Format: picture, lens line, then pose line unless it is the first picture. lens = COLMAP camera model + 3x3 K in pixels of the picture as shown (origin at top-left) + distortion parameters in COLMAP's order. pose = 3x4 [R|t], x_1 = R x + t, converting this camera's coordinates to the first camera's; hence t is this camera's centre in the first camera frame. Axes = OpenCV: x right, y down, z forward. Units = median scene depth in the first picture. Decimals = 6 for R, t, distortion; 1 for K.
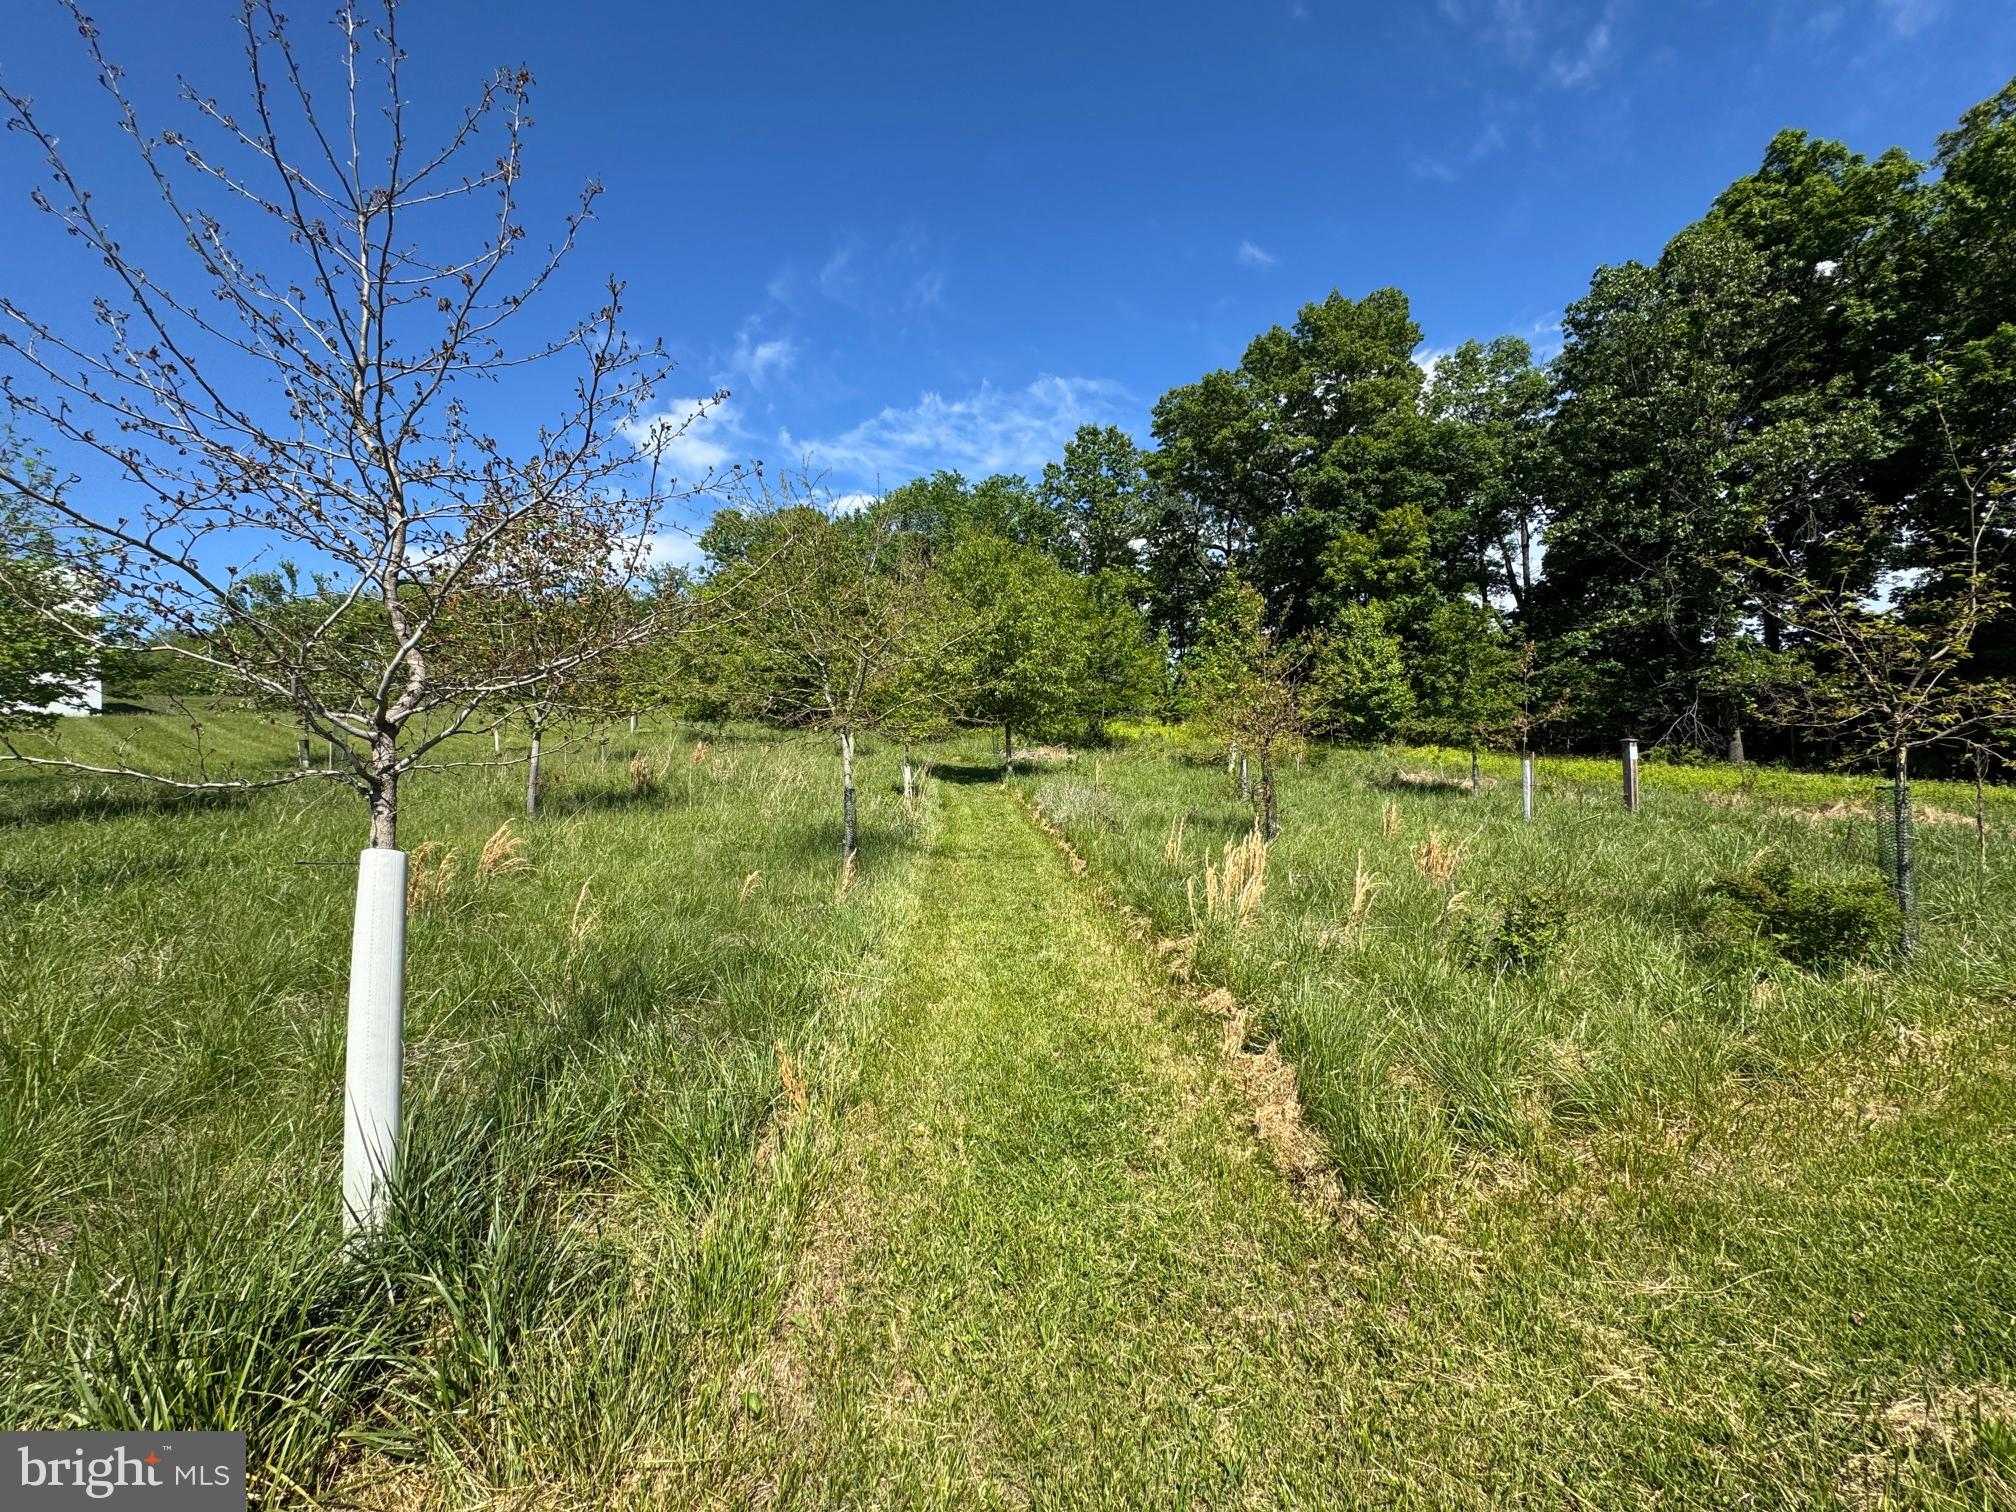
lens RADIAL K [[799.5, 0, 1006.2], [0, 799.5, 753.8], [0, 0, 1]] dist [-0.002636, 0.000137]
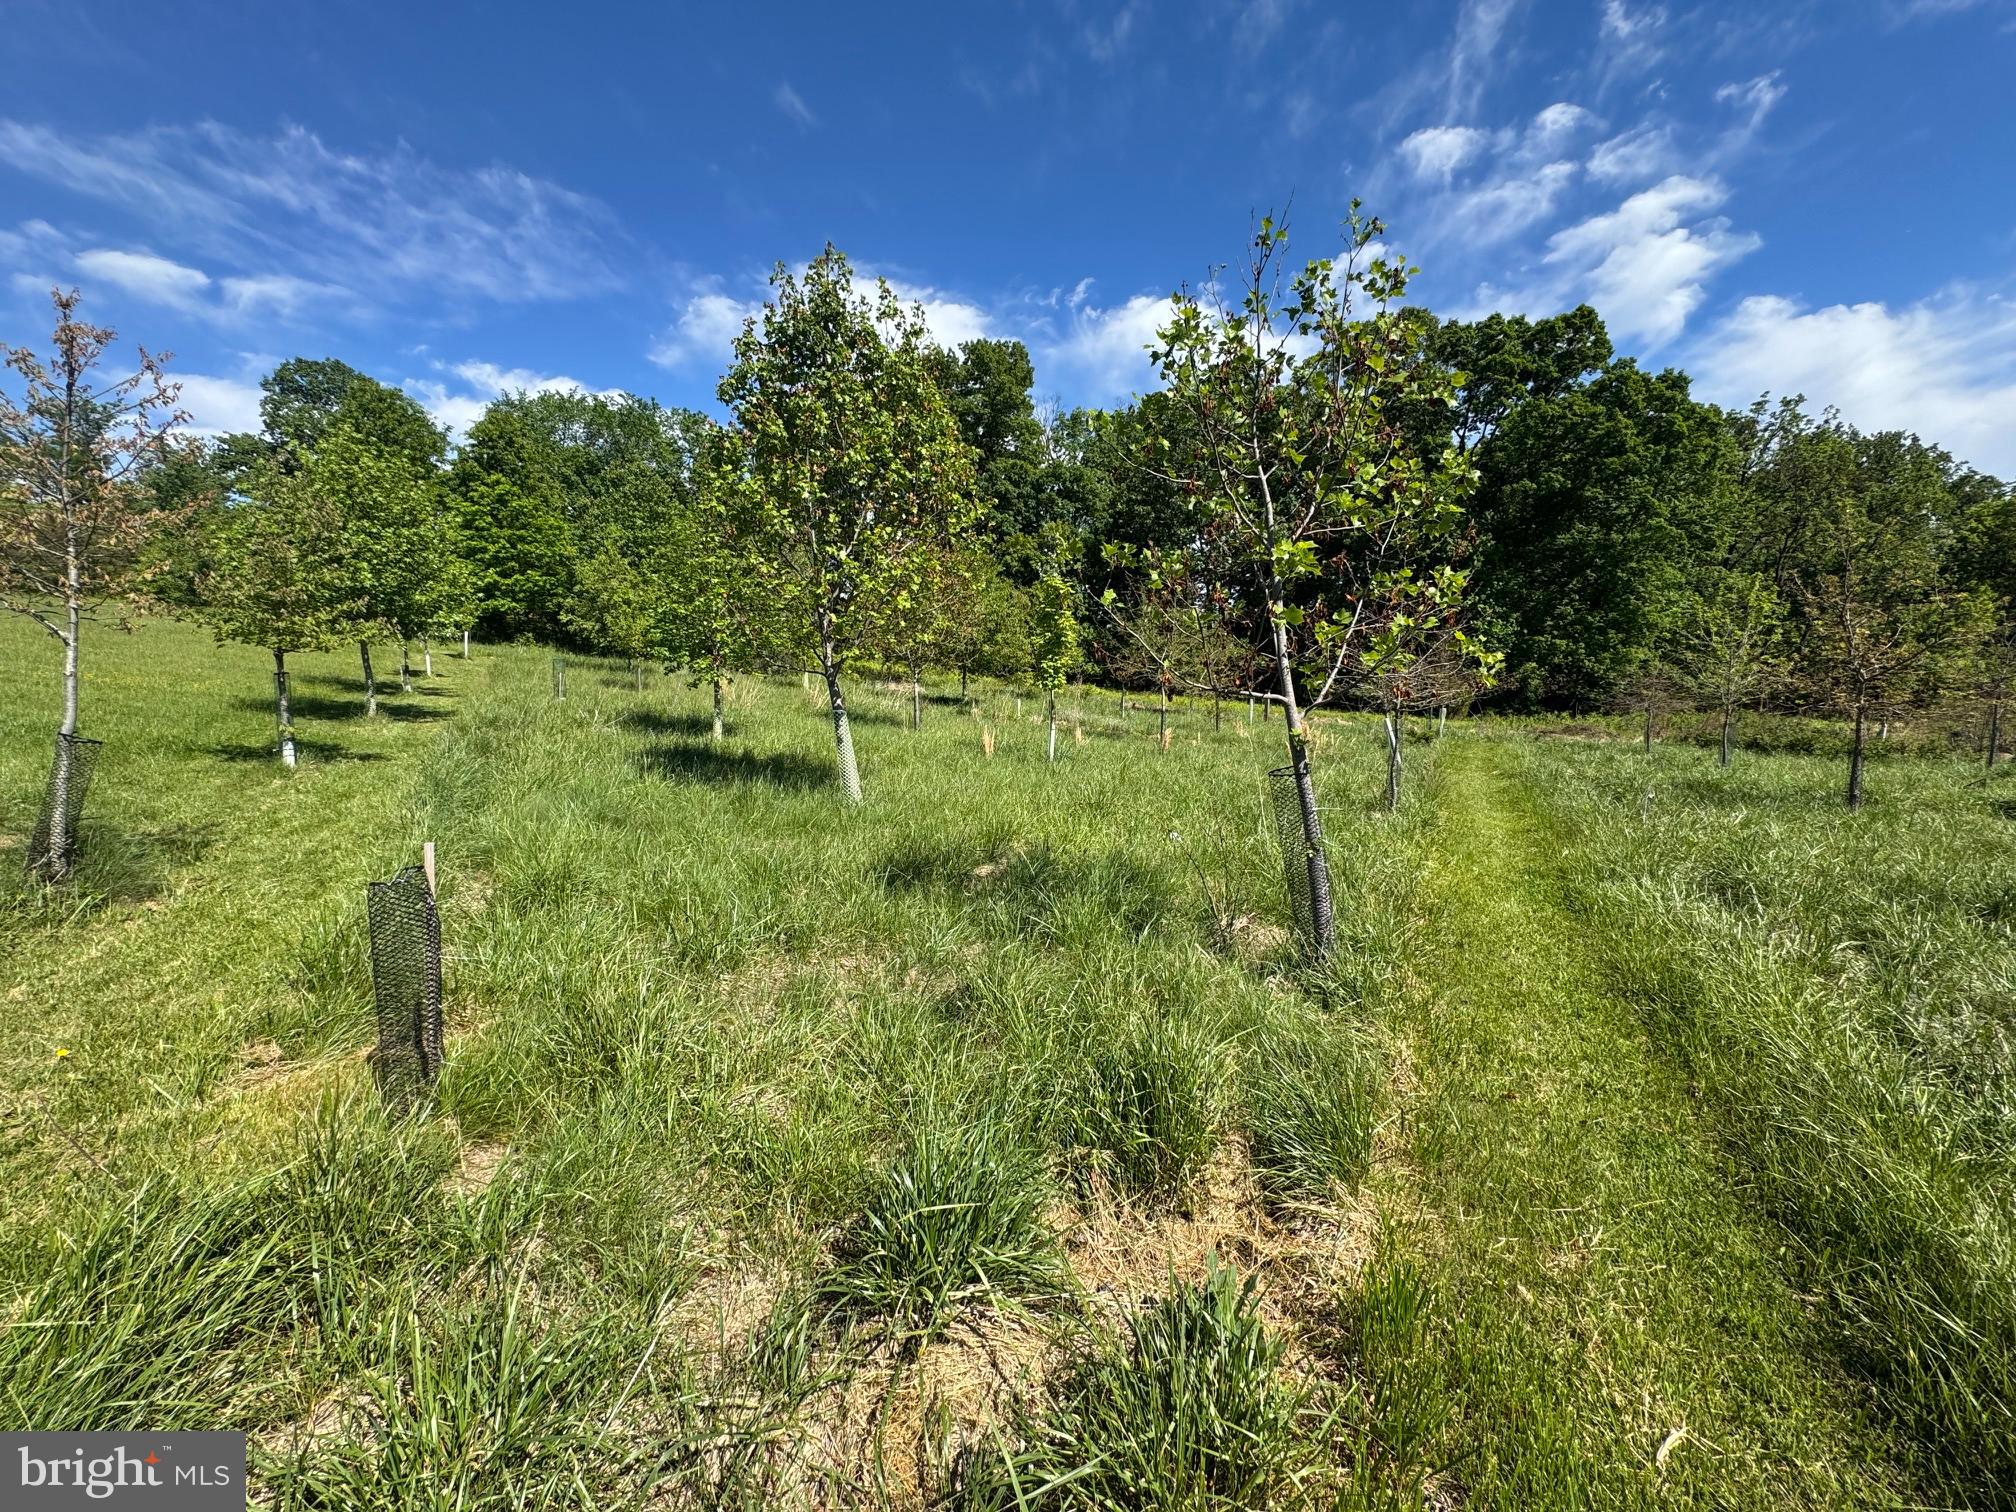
lens RADIAL K [[799.5, 0, 1003.9], [0, 799.5, 761.4], [0, 0, 1]] dist [-0.002636, 0.000137]
pose [[0.802595, -0.038110, 0.595306, -0.558691], [-0.022698, 0.995283, 0.094317, -0.006433], [-0.596093, -0.089210, 0.797944, -0.191290]]
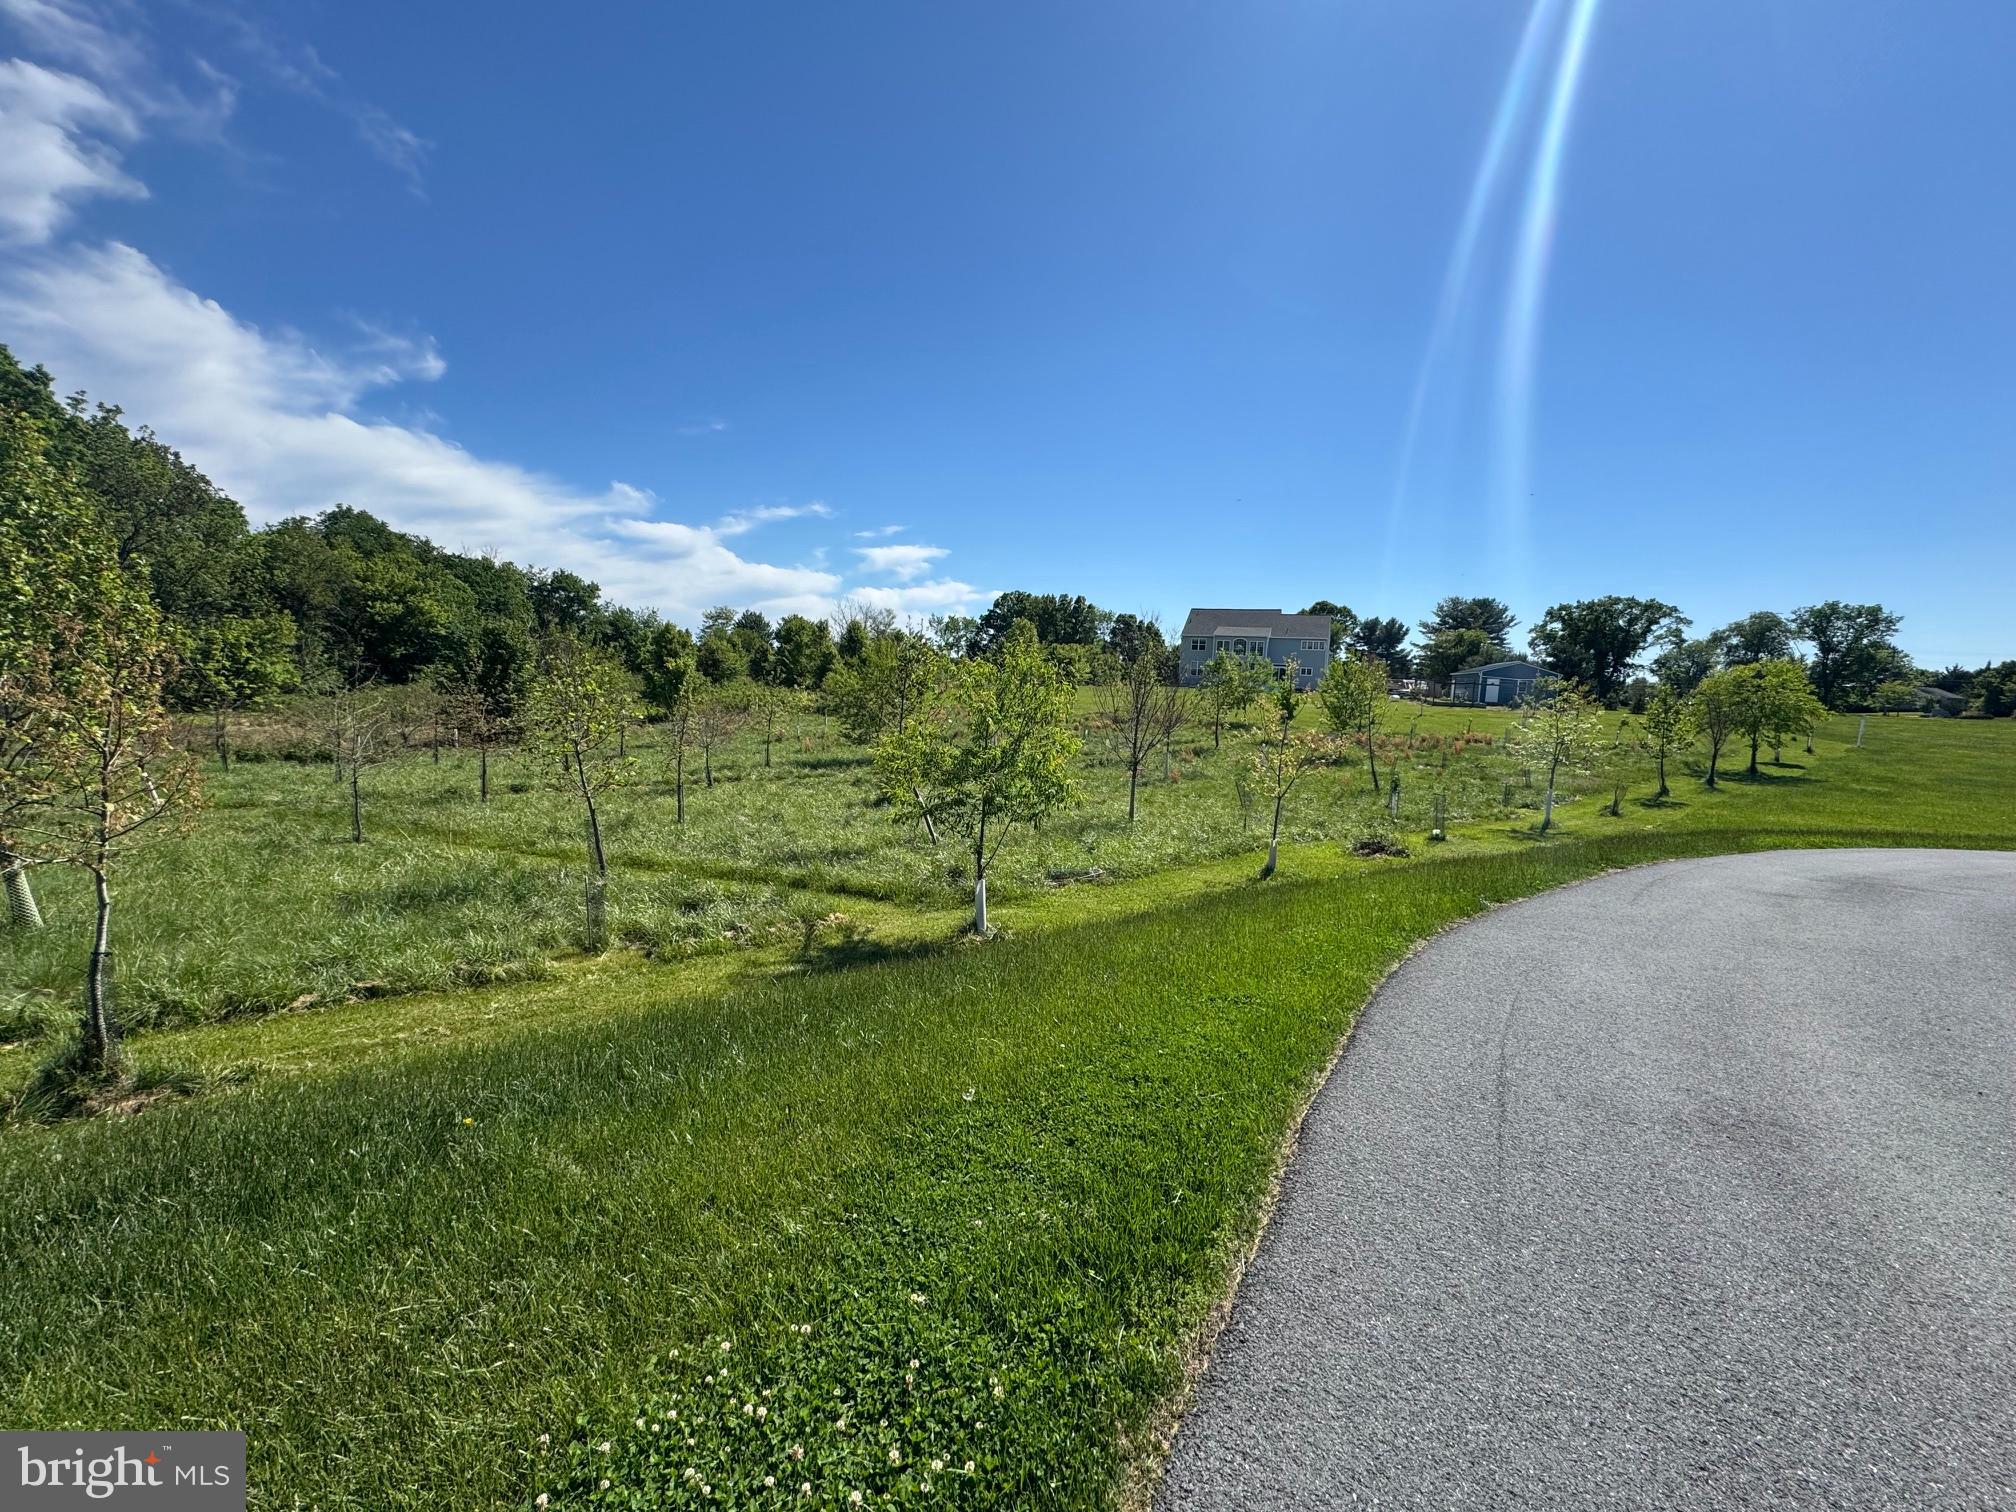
lens RADIAL K [[799.5, 0, 1006.4], [0, 799.5, 756.1], [0, 0, 1]] dist [-0.002636, 0.000137]
pose [[-0.684609, -0.068573, 0.725678, -0.888816], [-0.035878, 0.997528, 0.060413, -0.059420], [-0.728027, 0.015323, -0.685377, 0.011784]]
